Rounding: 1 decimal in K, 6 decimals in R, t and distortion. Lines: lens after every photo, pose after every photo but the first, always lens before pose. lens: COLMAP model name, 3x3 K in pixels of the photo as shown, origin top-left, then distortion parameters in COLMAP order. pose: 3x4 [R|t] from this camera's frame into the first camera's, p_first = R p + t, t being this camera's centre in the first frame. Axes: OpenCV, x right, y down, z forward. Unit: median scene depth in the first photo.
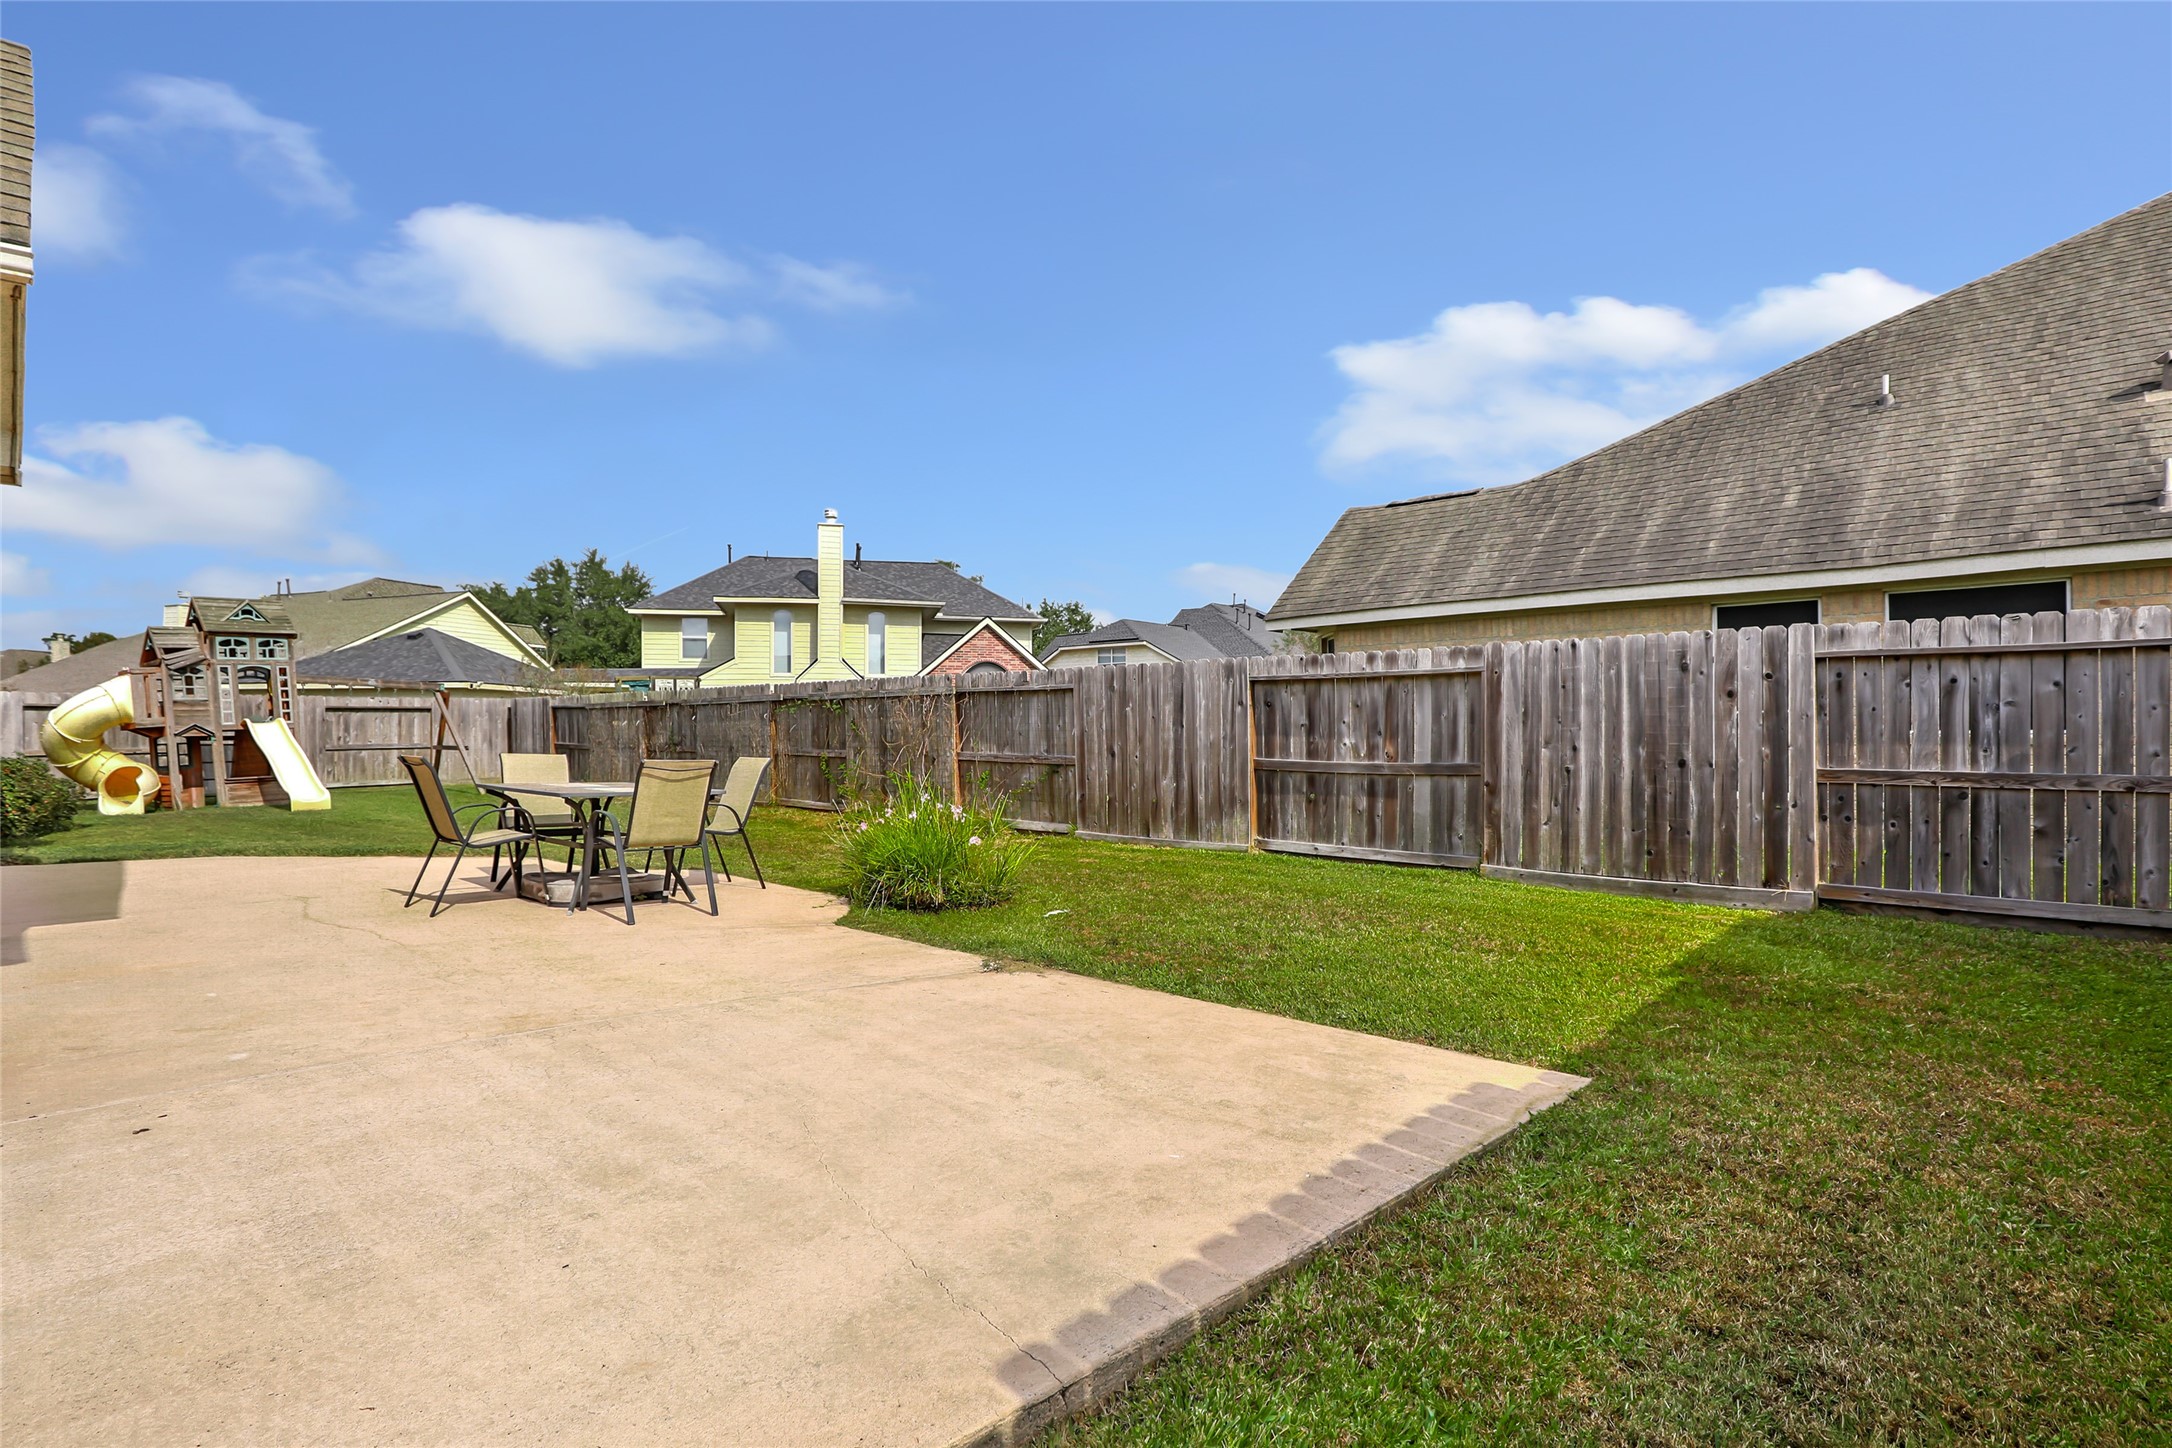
lens RADIAL K [[1028.0, 0, 1086.0], [0, 1028.0, 724.0], [0, 0, 1]] dist [0.000640, 0.000102]
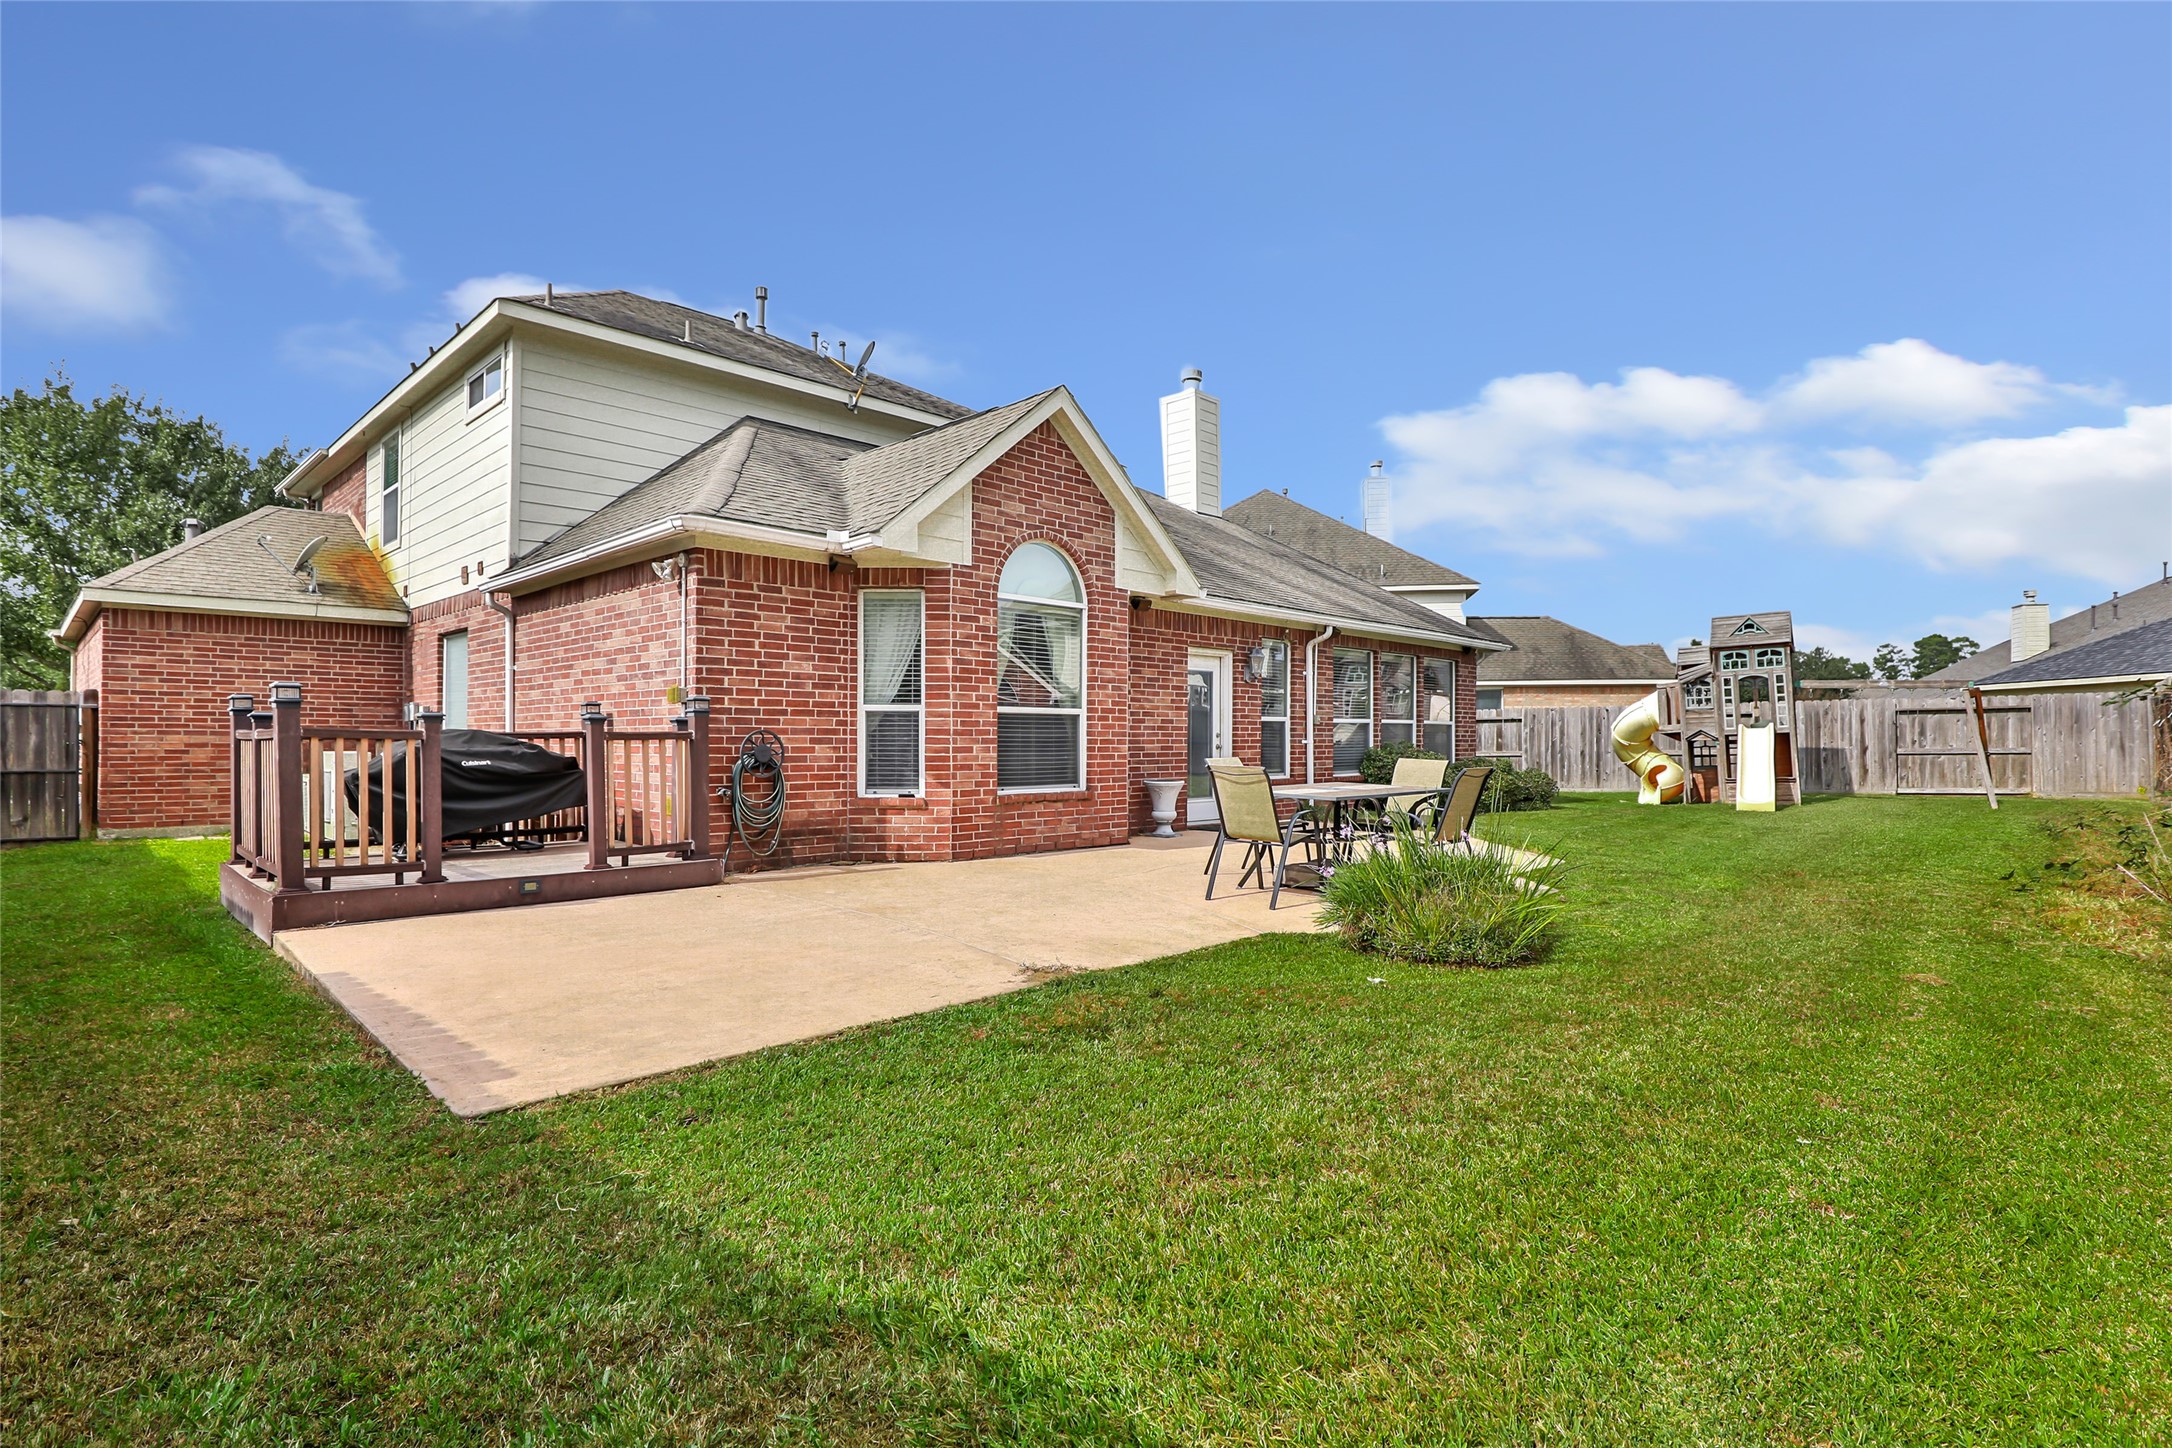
lens RADIAL K [[1028.0, 0, 1086.0], [0, 1028.0, 724.0], [0, 0, 1]] dist [0.000640, 0.000102]
pose [[0.022837, -0.011959, -0.999668, 0.263464], [0.011843, 0.999862, -0.011691, -0.000815], [0.999669, -0.011572, 0.022975, 0.279385]]
